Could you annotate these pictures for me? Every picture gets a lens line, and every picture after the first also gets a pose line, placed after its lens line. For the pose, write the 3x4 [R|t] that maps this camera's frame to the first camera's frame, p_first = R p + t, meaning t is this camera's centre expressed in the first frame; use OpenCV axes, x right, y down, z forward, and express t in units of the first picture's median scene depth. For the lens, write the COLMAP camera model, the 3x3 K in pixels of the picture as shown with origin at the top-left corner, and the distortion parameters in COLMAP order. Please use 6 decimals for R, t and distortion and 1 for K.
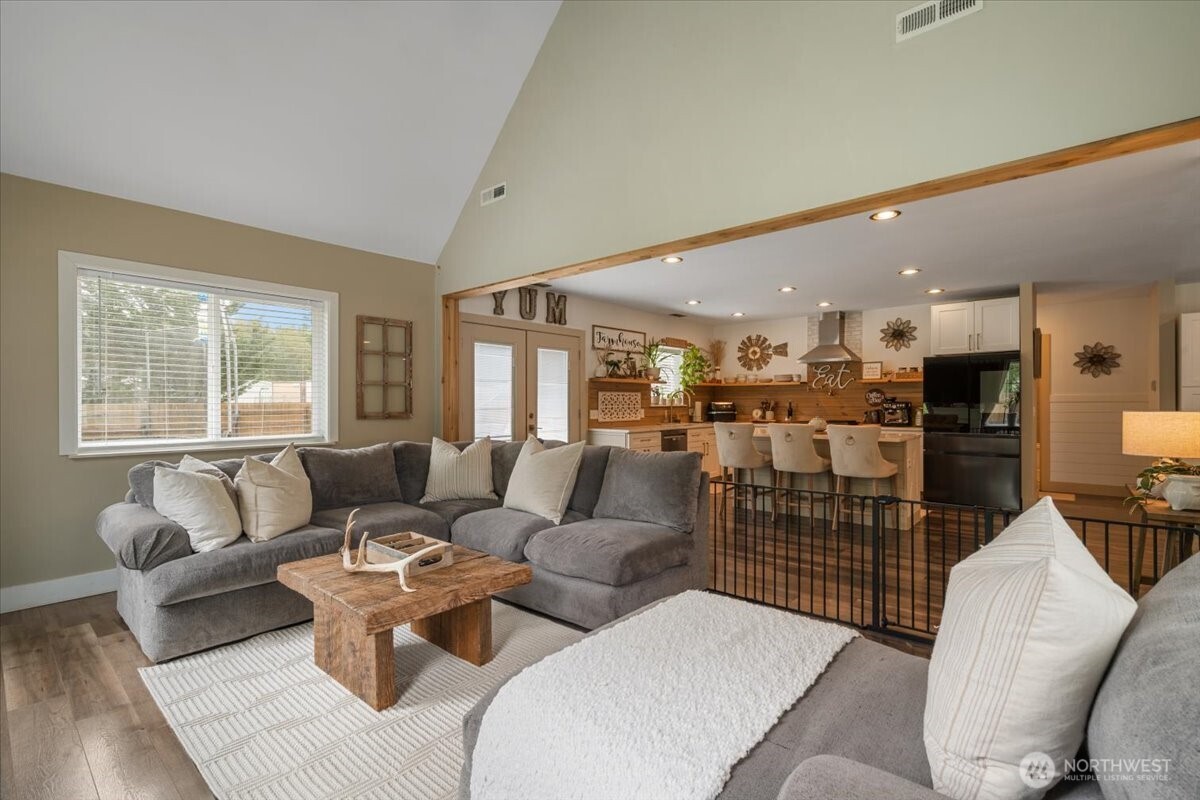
lens RADIAL K [[526.8, 0, 605.0], [0, 526.8, 403.7], [0, 0, 1]] dist [-0.000678, -0.000268]
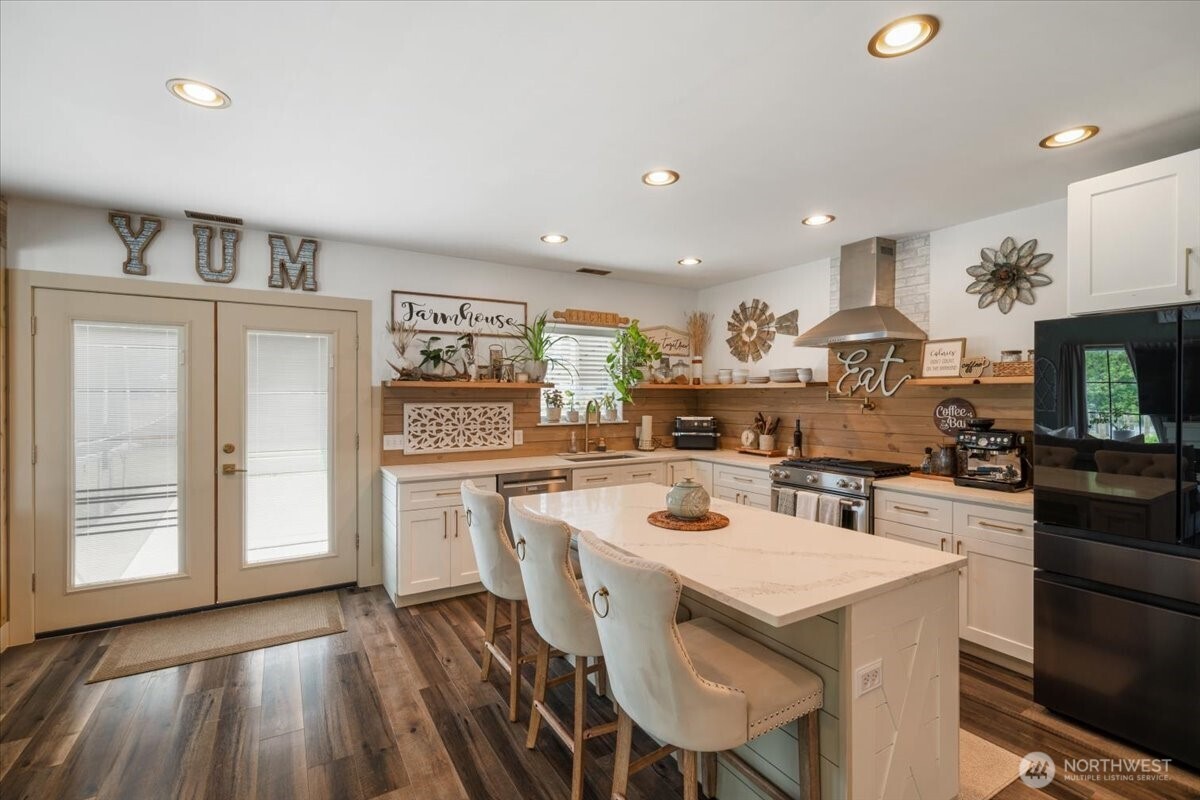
lens RADIAL K [[542.7, 0, 600.1], [0, 542.7, 403.3], [0, 0, 1]] dist [-0.001275, -0.000336]
pose [[0.956678, 0.004527, -0.291114, 0.342633], [-0.001414, 0.999940, 0.010905, -0.027371], [0.291146, -0.010021, 0.956626, 0.440289]]
